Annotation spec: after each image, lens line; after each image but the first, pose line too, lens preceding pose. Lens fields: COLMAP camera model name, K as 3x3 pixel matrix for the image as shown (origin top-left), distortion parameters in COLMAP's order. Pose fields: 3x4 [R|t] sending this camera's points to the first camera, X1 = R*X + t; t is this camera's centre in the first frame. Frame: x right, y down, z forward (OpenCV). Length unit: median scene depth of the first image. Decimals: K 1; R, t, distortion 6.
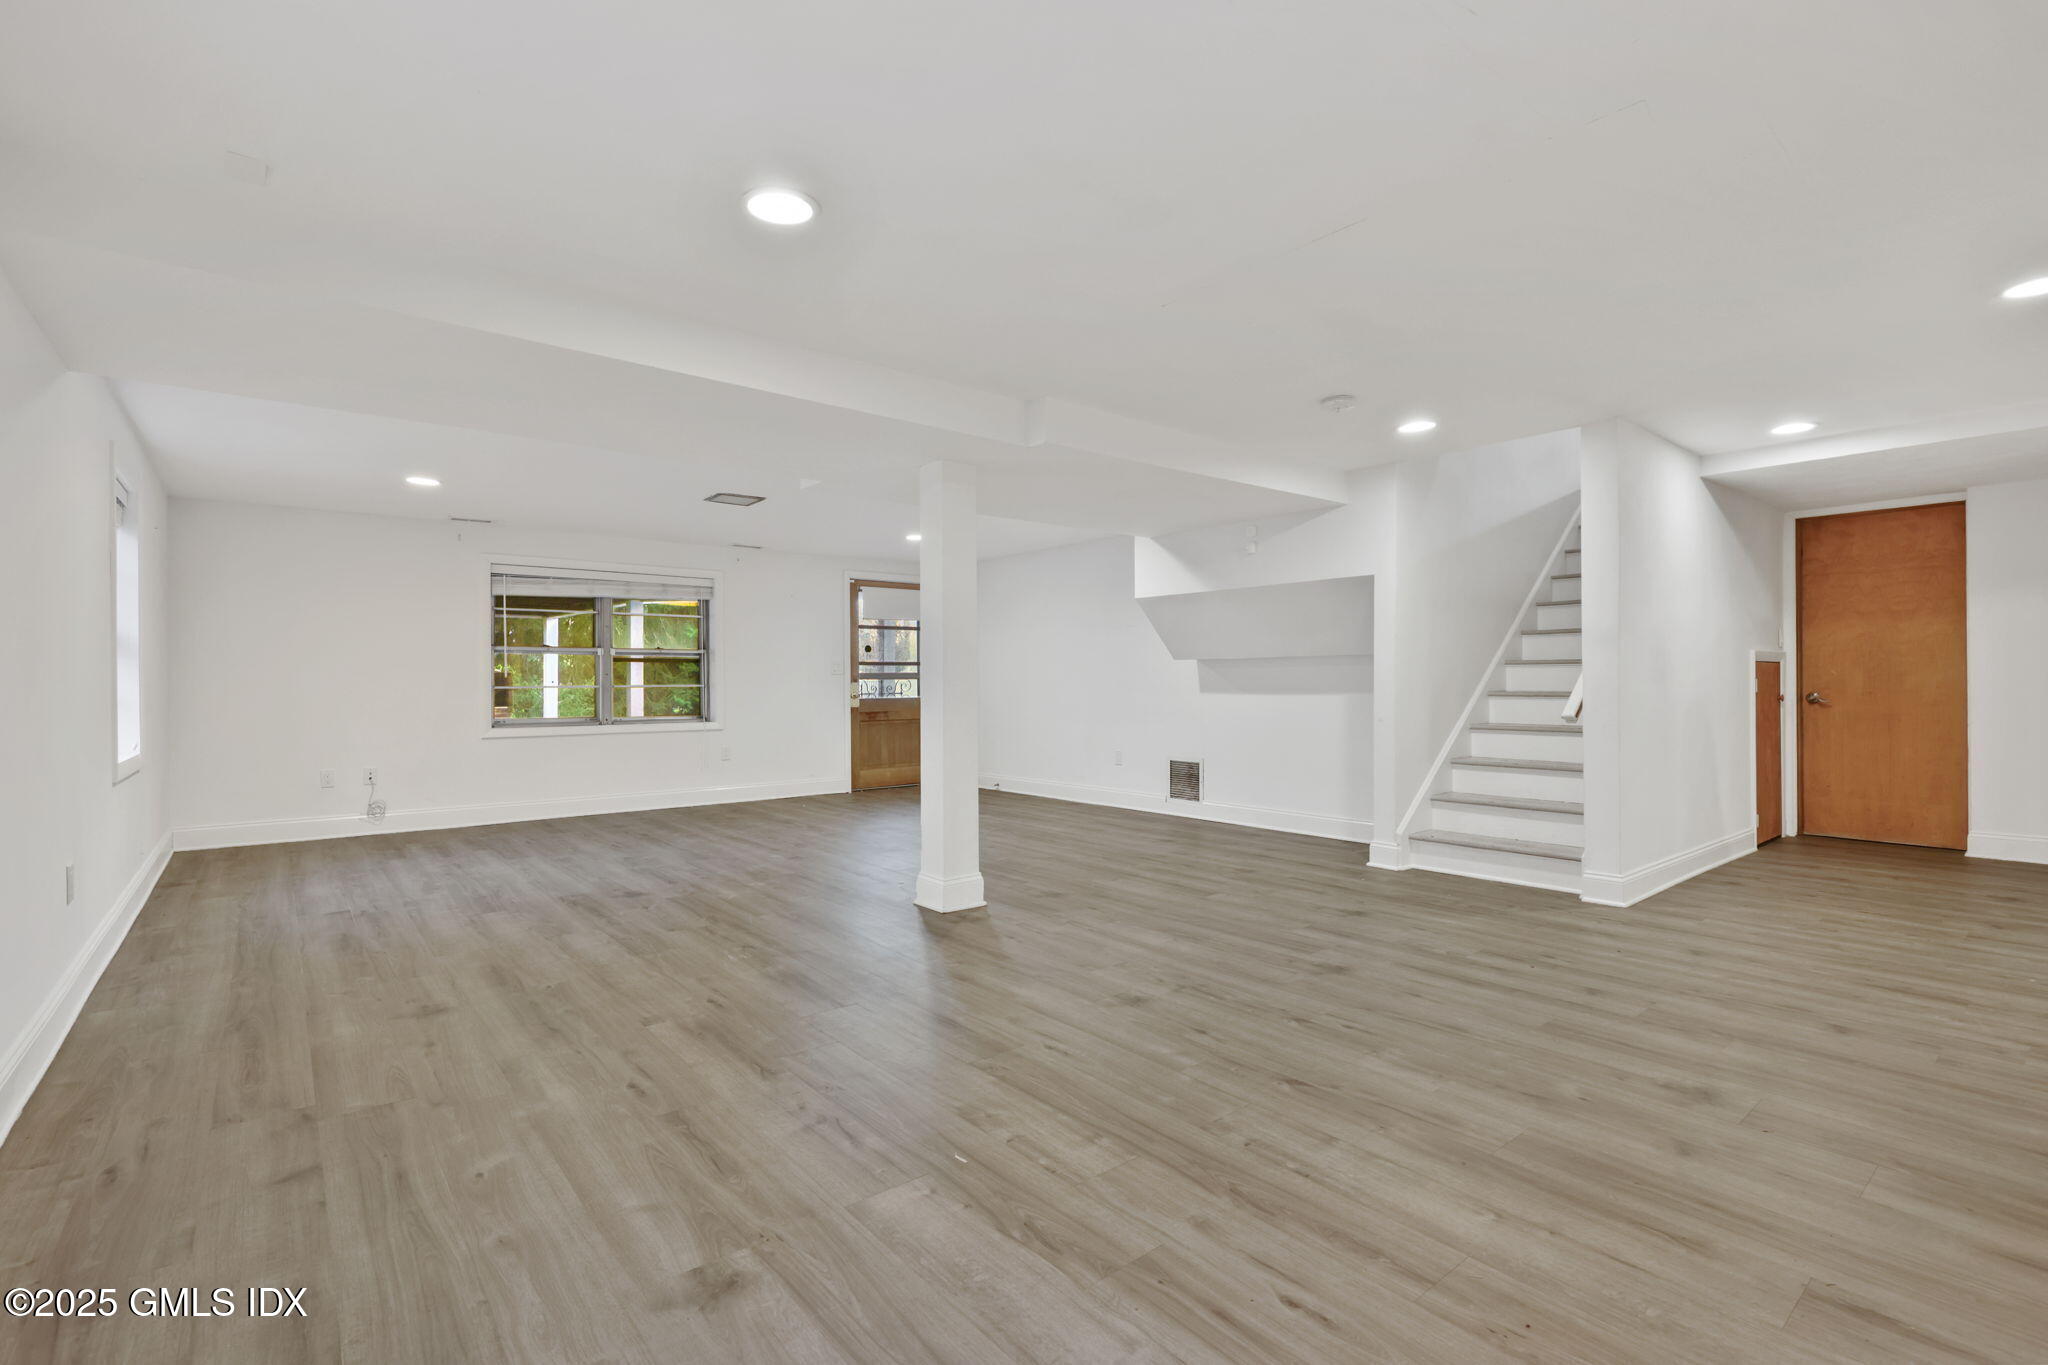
lens RADIAL K [[834.2, 0, 970.3], [0, 834.2, 681.5], [0, 0, 1]] dist [-0.001774, -0.000686]
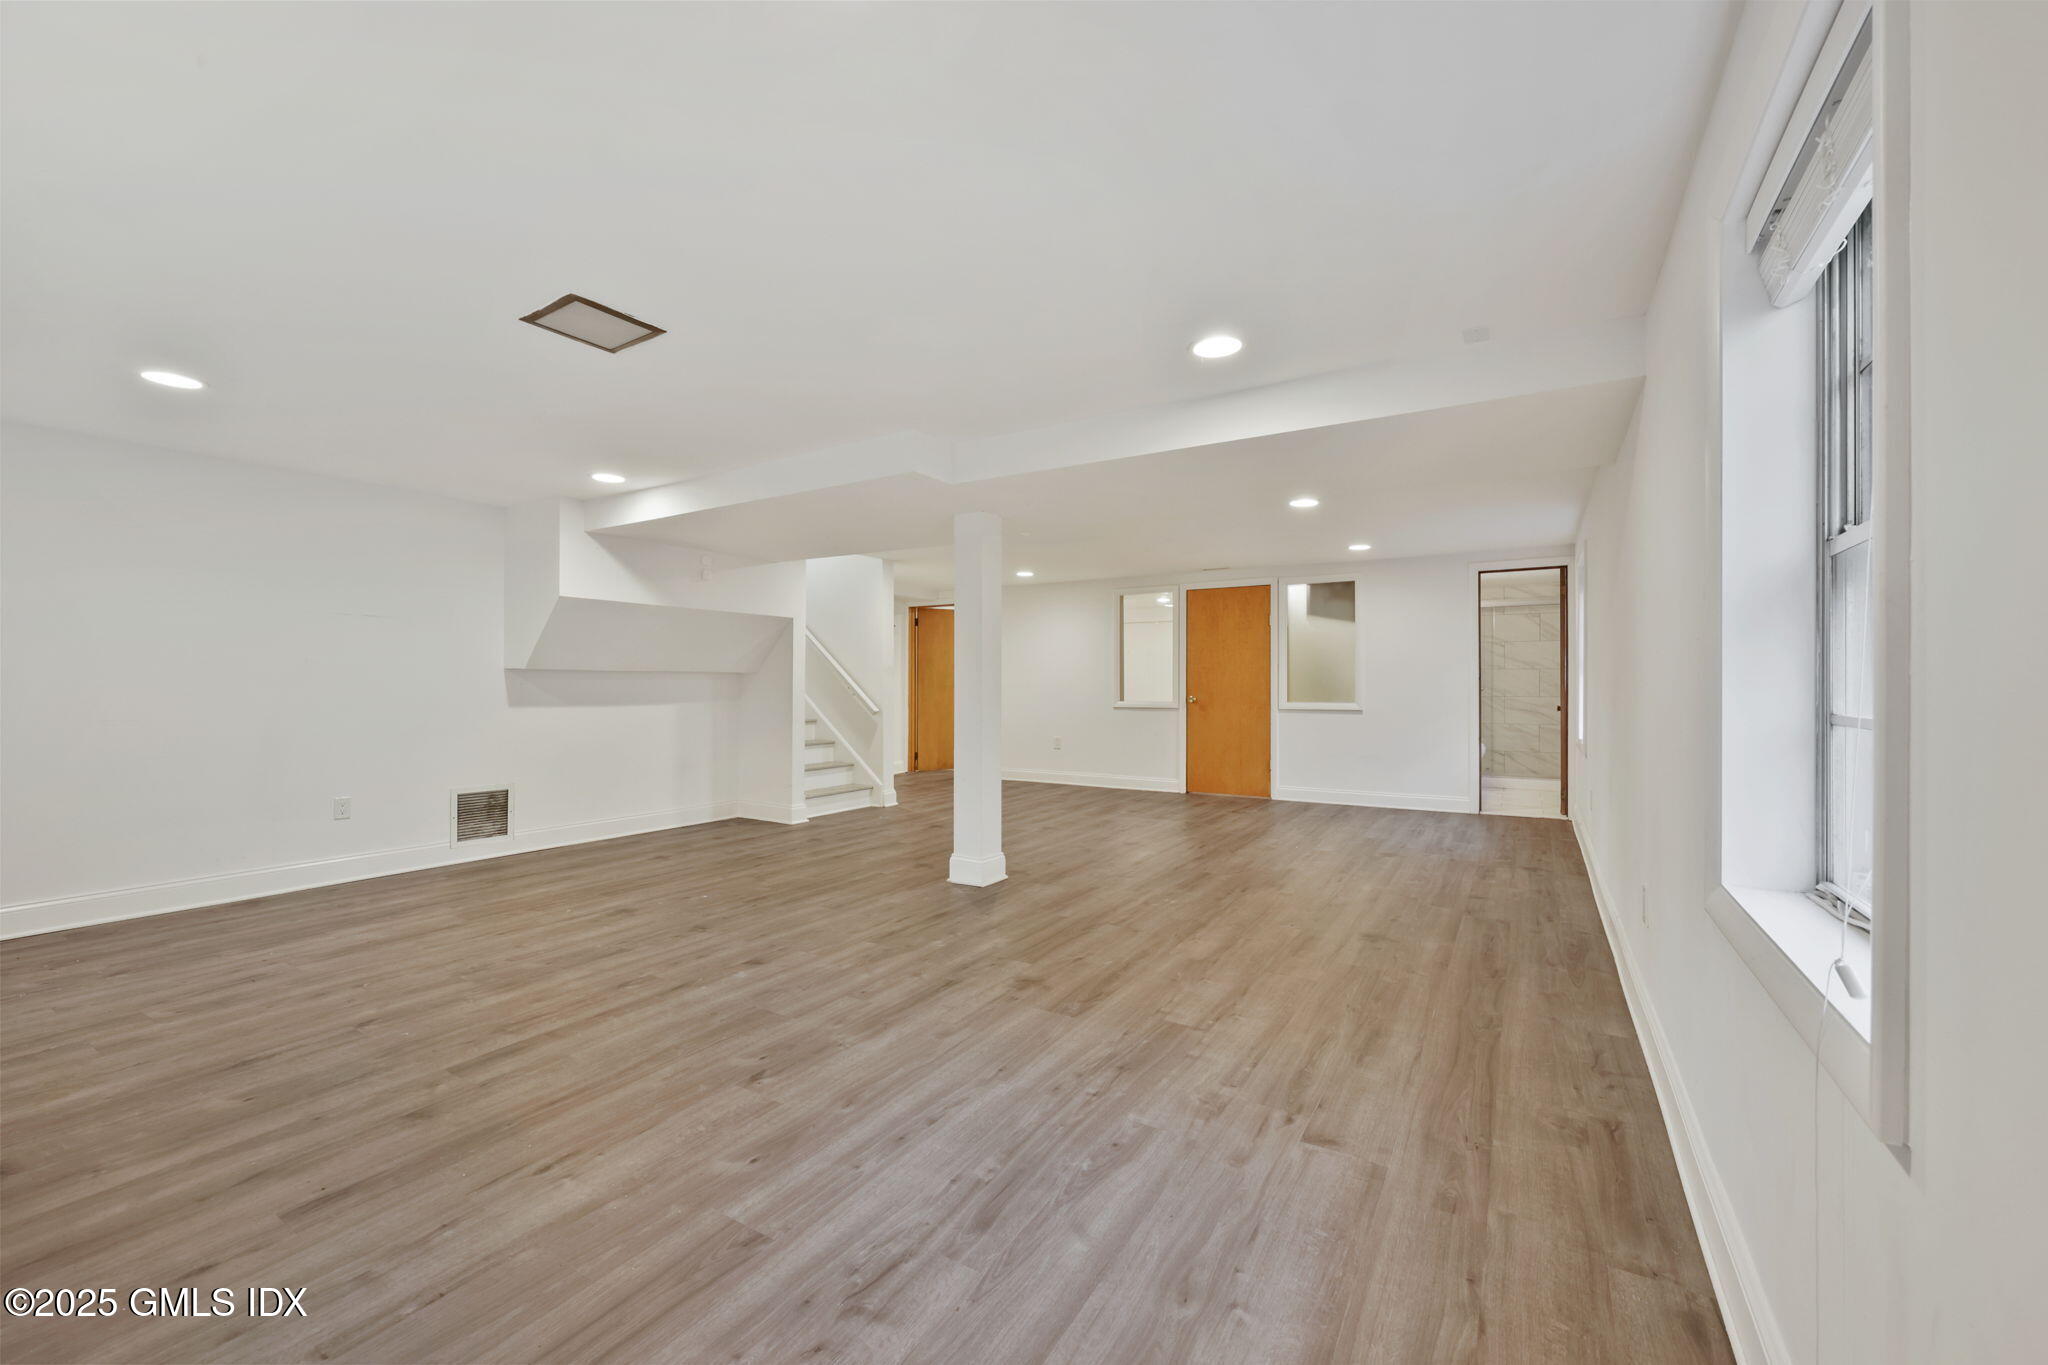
lens RADIAL K [[790.2, 0, 1024.0], [0, 790.2, 682.5], [0, 0, 1]] dist [0.002345, 0.000050]
pose [[-0.296680, 0.005770, 0.954959, -1.542976], [0.001505, 0.999983, -0.005574, -0.014305], [-0.954976, -0.000217, -0.296684, 1.734226]]
